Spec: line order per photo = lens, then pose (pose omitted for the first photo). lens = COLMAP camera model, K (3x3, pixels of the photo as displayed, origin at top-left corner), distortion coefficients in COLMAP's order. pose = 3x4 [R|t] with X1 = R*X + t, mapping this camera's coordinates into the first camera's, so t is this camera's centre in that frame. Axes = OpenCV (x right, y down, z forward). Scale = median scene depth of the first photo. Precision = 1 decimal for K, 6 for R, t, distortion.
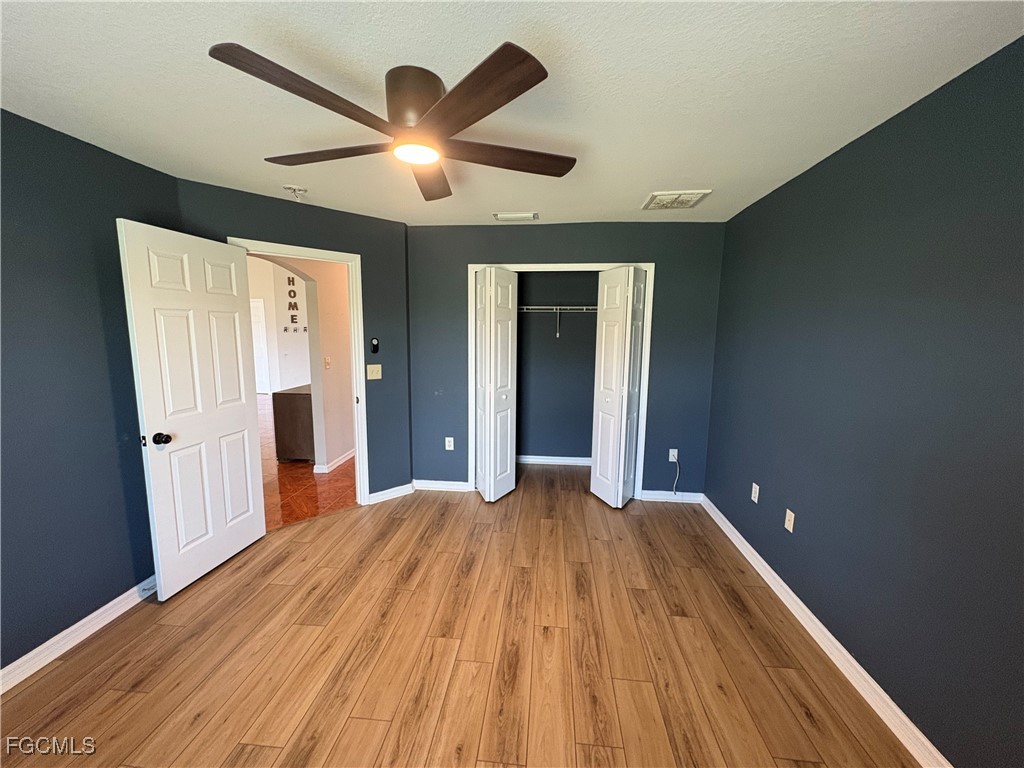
lens RADIAL K [[407.2, 0, 515.1], [0, 407.2, 379.2], [0, 0, 1]] dist [0.002280, 0.000114]
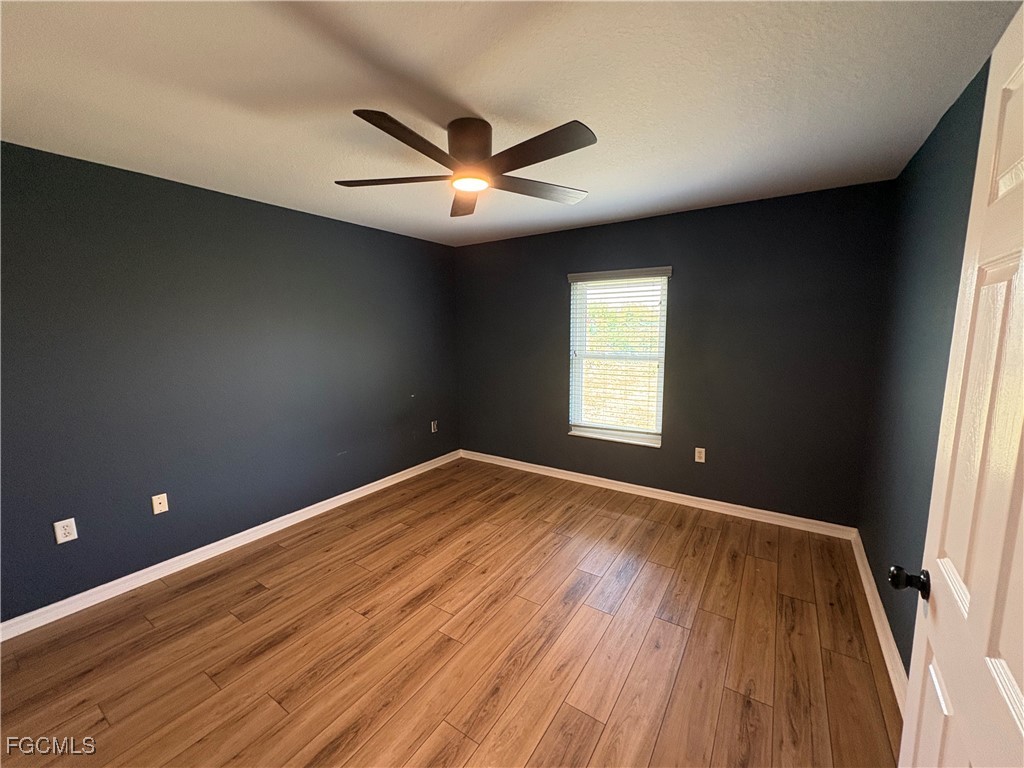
lens RADIAL K [[407.2, 0, 514.3], [0, 407.2, 386.6], [0, 0, 1]] dist [0.002280, 0.000114]
pose [[-0.880935, -0.067882, 0.468343, -0.740027], [0.061077, 0.965073, 0.254762, -0.195094], [-0.469279, 0.253034, -0.846020, 1.629648]]
